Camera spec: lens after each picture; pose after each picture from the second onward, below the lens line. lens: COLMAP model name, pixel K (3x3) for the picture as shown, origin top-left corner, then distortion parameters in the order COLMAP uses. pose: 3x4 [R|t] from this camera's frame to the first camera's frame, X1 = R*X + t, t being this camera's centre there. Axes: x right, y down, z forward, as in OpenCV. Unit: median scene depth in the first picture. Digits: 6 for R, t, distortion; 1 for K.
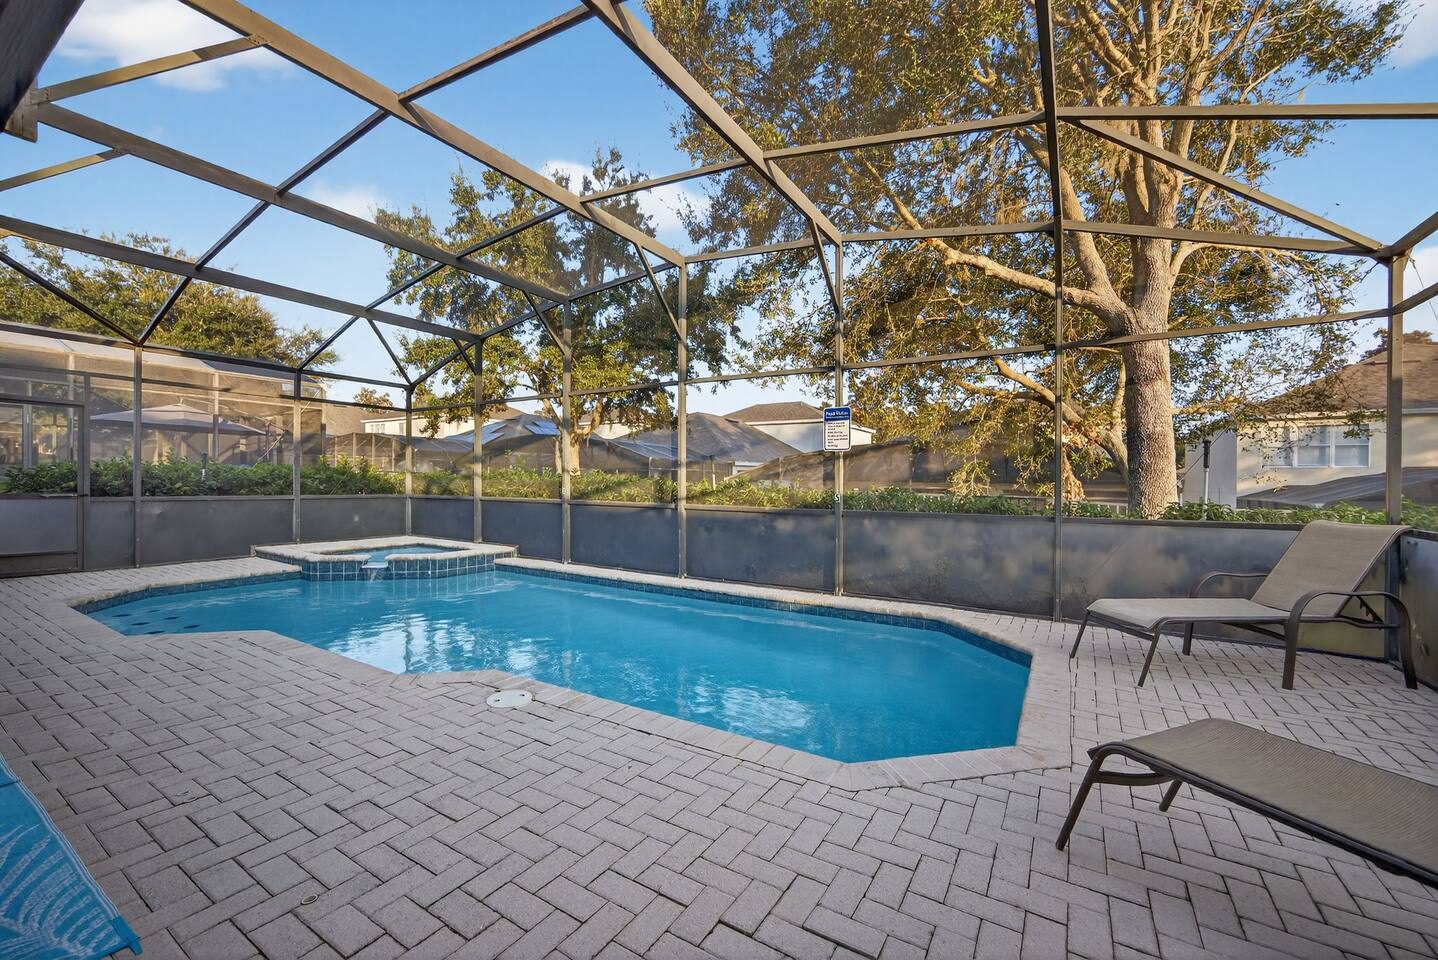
lens RADIAL K [[576.1, 0, 721.9], [0, 576.1, 485.9], [0, 0, 1]] dist [0.001990, 0.000069]
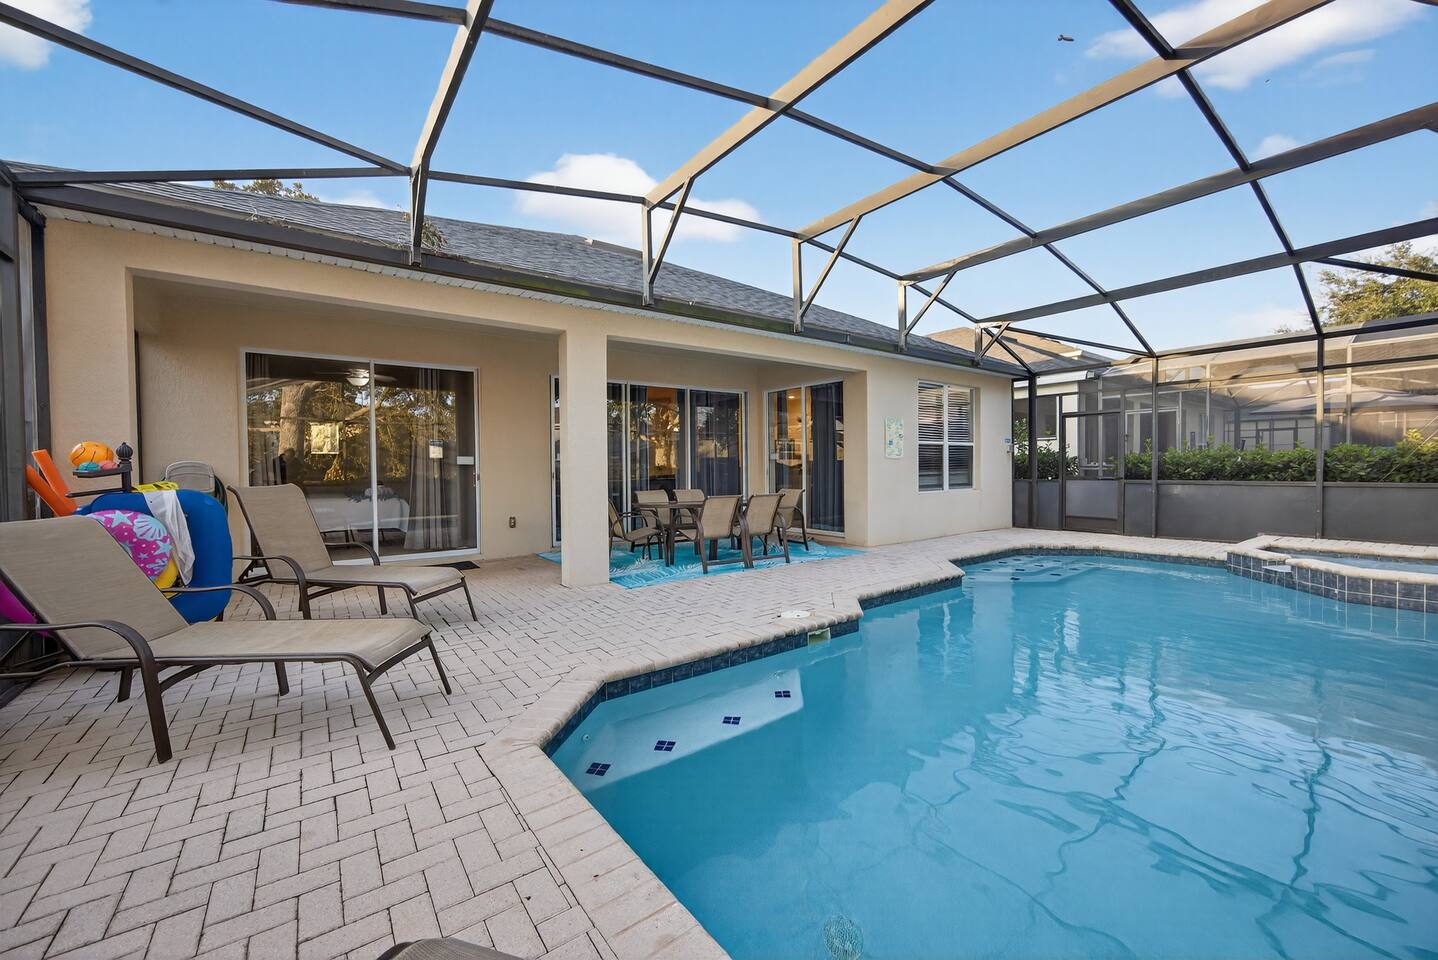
lens RADIAL K [[552.2, 0, 714.9], [0, 552.2, 478.9], [0, 0, 1]] dist [-0.001487, -0.000071]
pose [[-0.365380, 0.011174, -0.930791, 0.380105], [0.001058, 0.999932, 0.011589, 0.001691], [0.930858, 0.003250, -0.365367, 0.491795]]
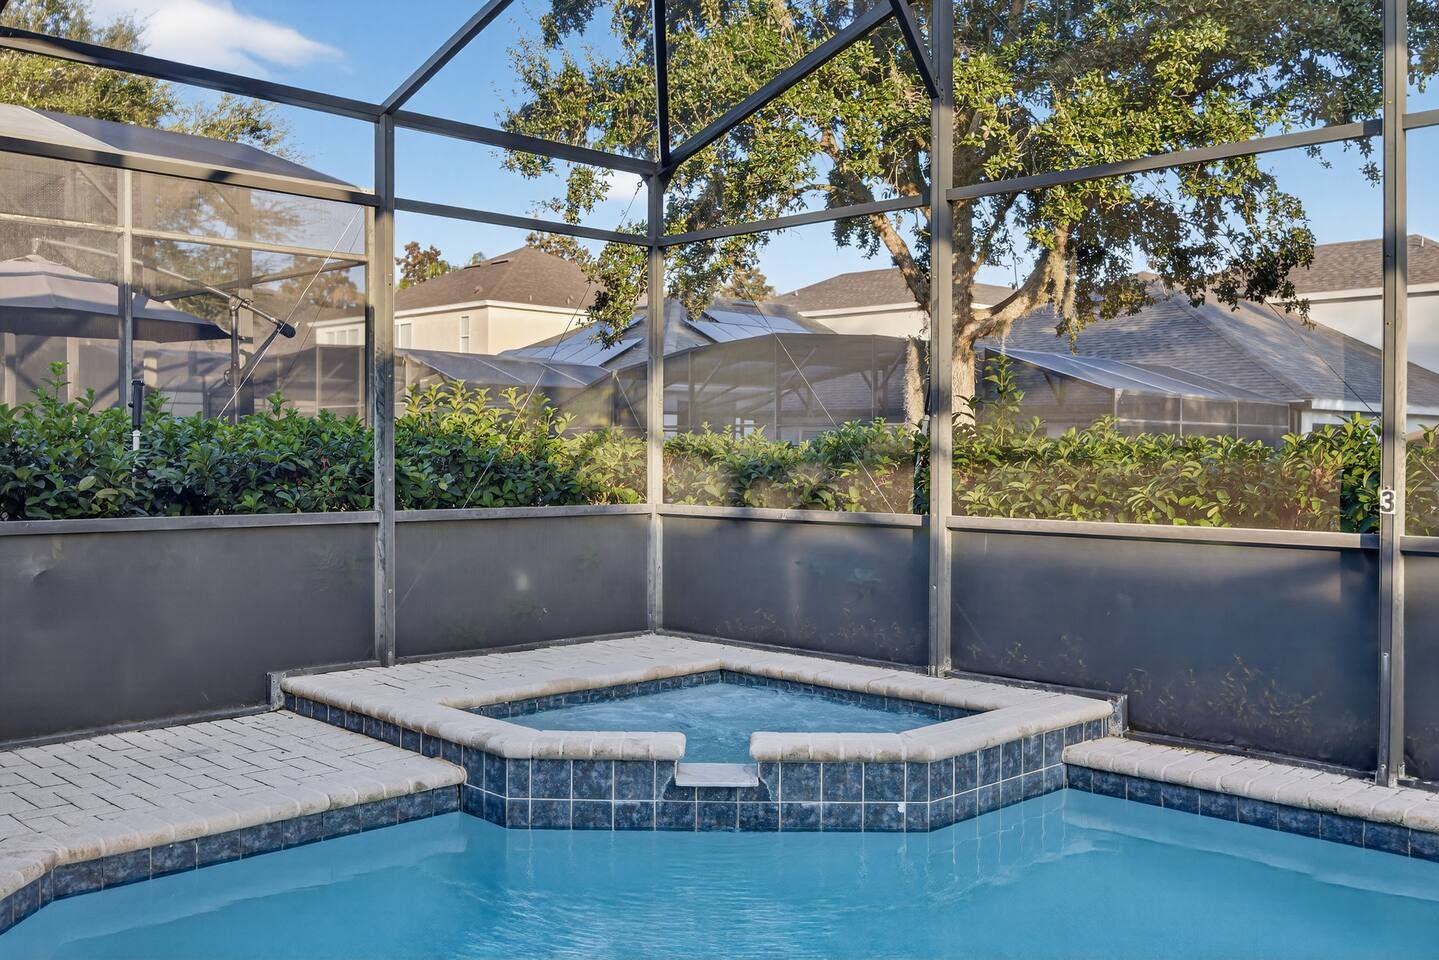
lens RADIAL K [[1327.8, 0, 718.7], [0, 1327.8, 472.0], [0, 0, 1]] dist [-0.006310, 0.000000]
pose [[0.974109, -0.005212, -0.226020, -0.417054], [0.006090, 0.999976, 0.003187, -0.006525], [0.225998, -0.004481, 0.974117, 0.356777]]
